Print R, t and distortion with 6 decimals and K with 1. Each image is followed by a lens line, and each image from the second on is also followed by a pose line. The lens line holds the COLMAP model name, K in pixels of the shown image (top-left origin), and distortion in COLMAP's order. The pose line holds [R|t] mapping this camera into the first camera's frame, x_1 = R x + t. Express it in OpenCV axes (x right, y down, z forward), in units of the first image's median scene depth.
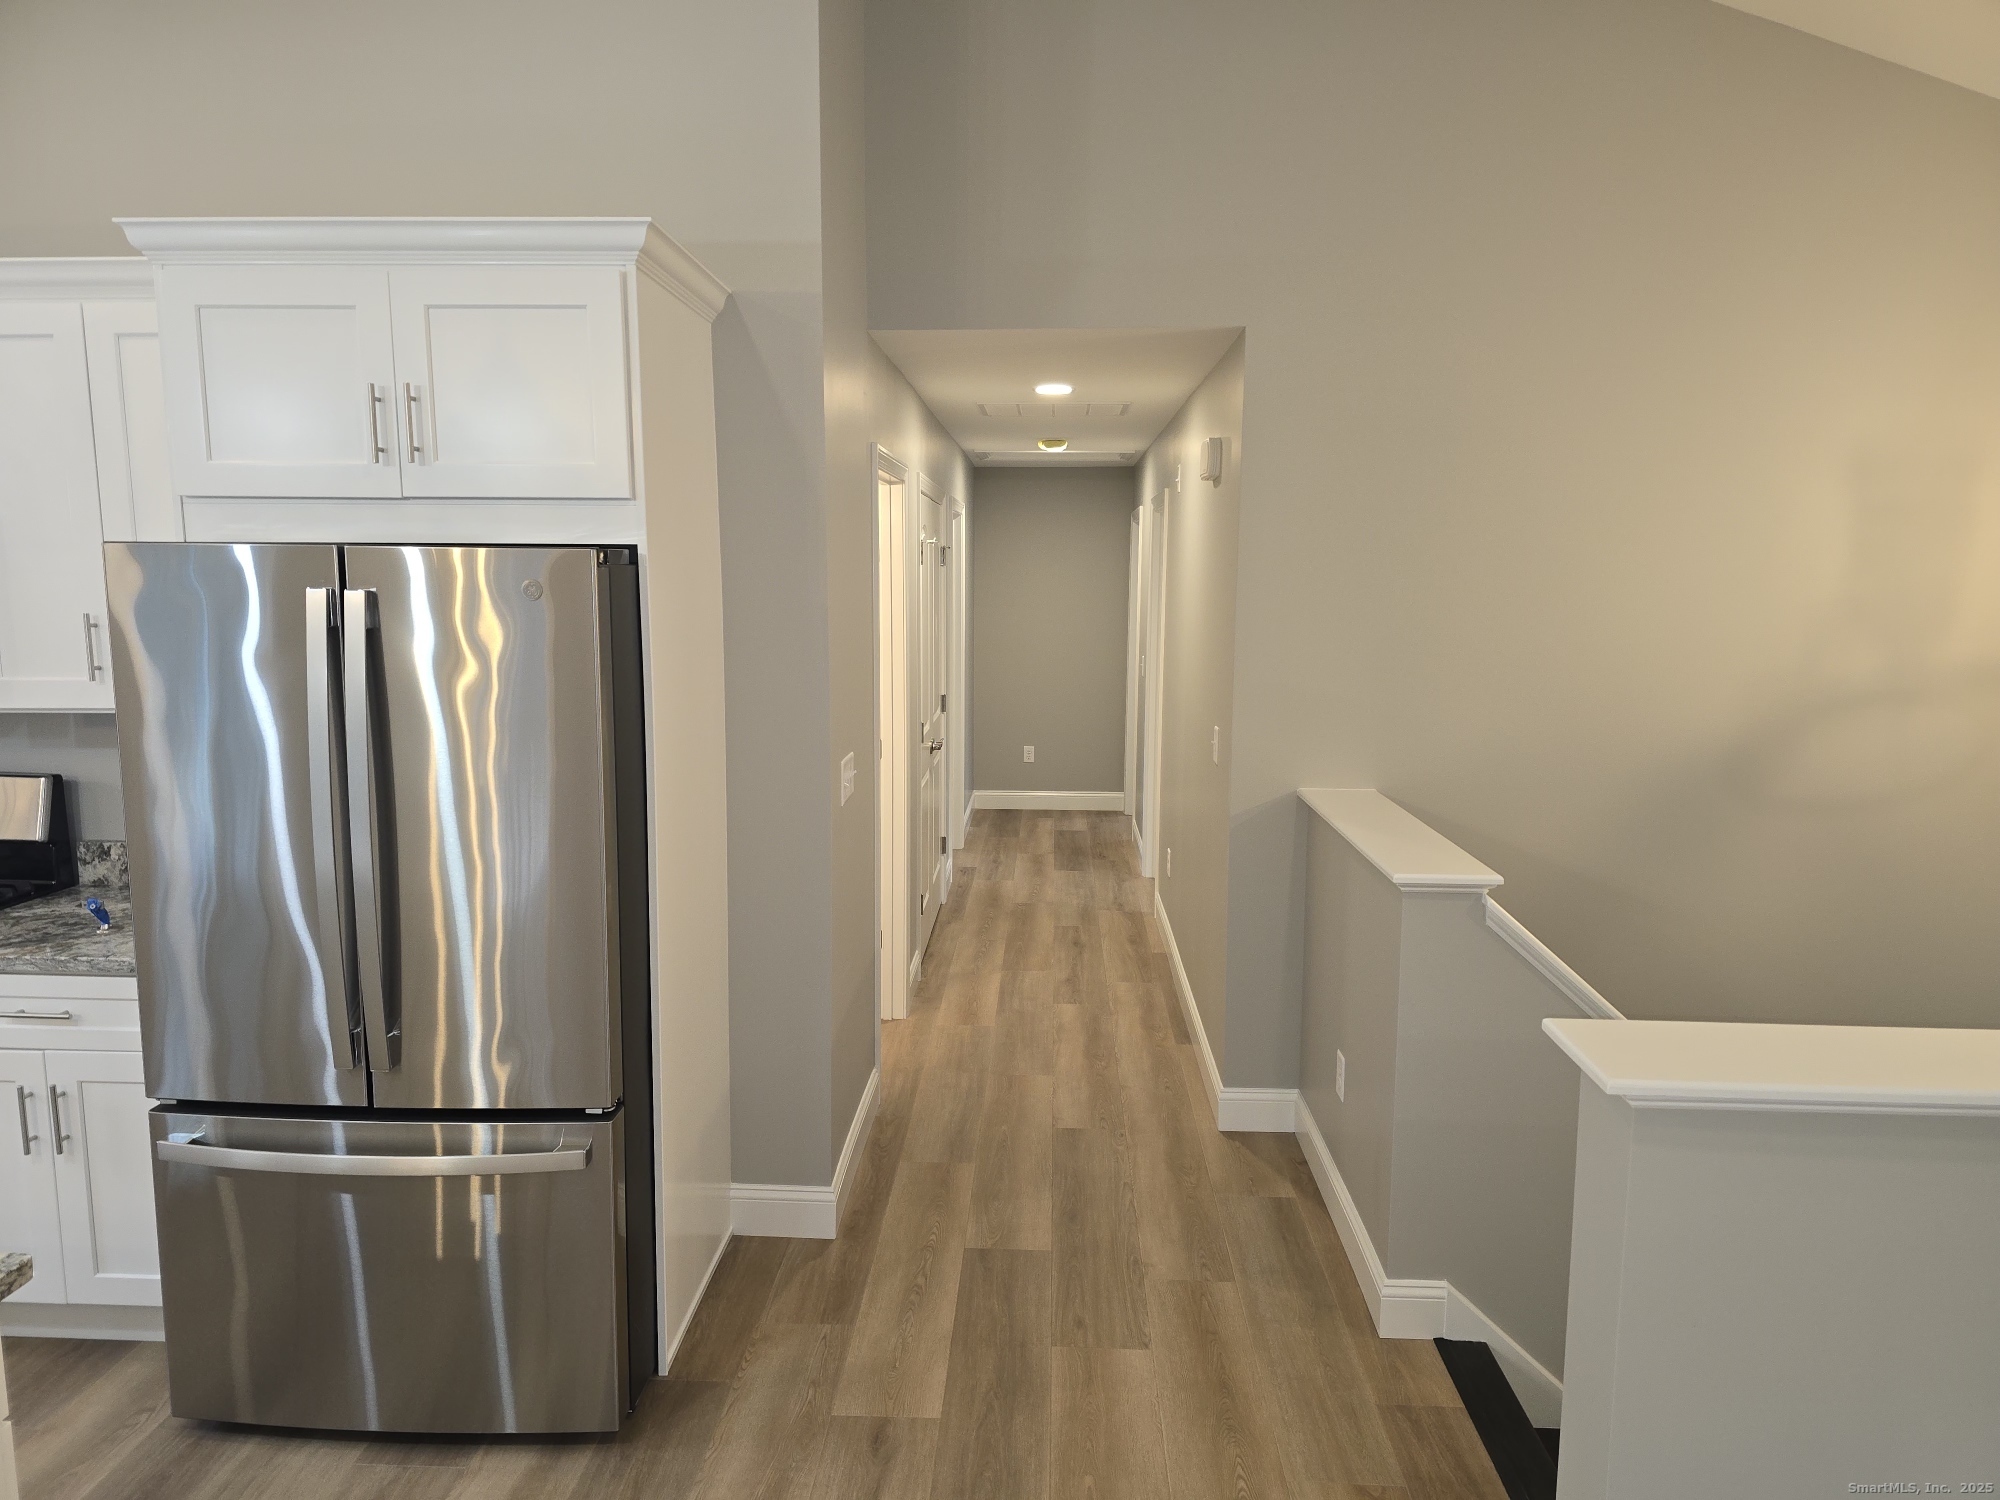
lens RADIAL K [[1332.9, 0, 1000.0], [0, 1332.9, 750.0], [0, 0, 1]] dist [0.059567, -0.056925]
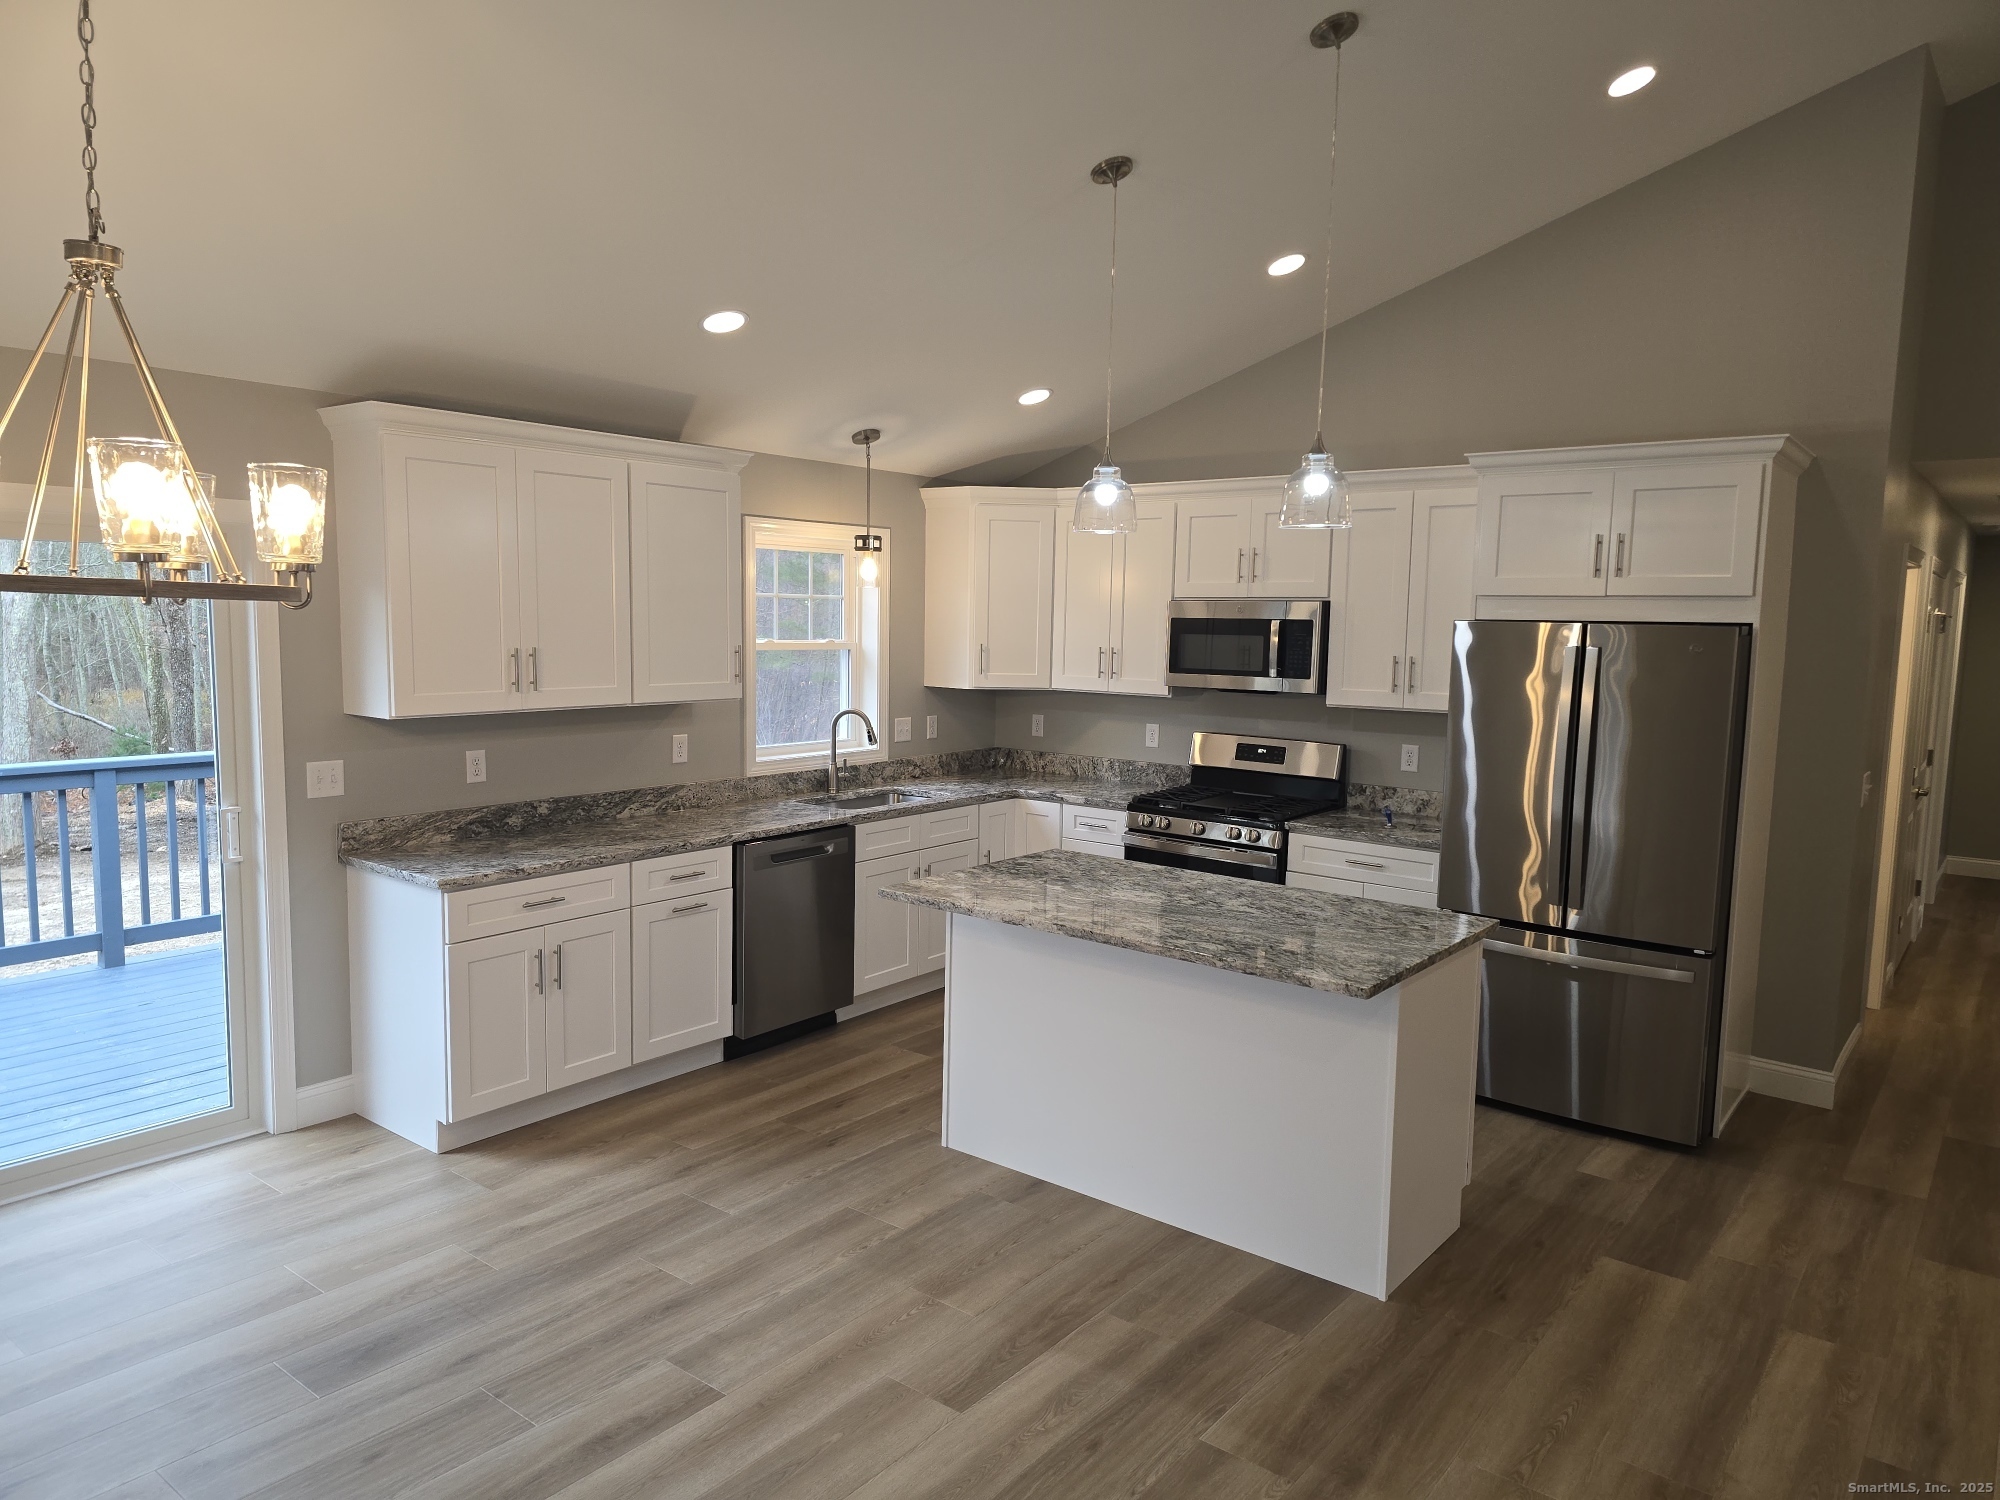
lens RADIAL K [[1332.9, 0, 1000.0], [0, 1332.9, 750.0], [0, 0, 1]] dist [0.059567, -0.056925]
pose [[0.810668, 0.070157, -0.581288, -0.032363], [-0.093610, 0.995555, -0.010392, 0.085689], [0.577974, 0.062839, 0.813632, -0.700942]]
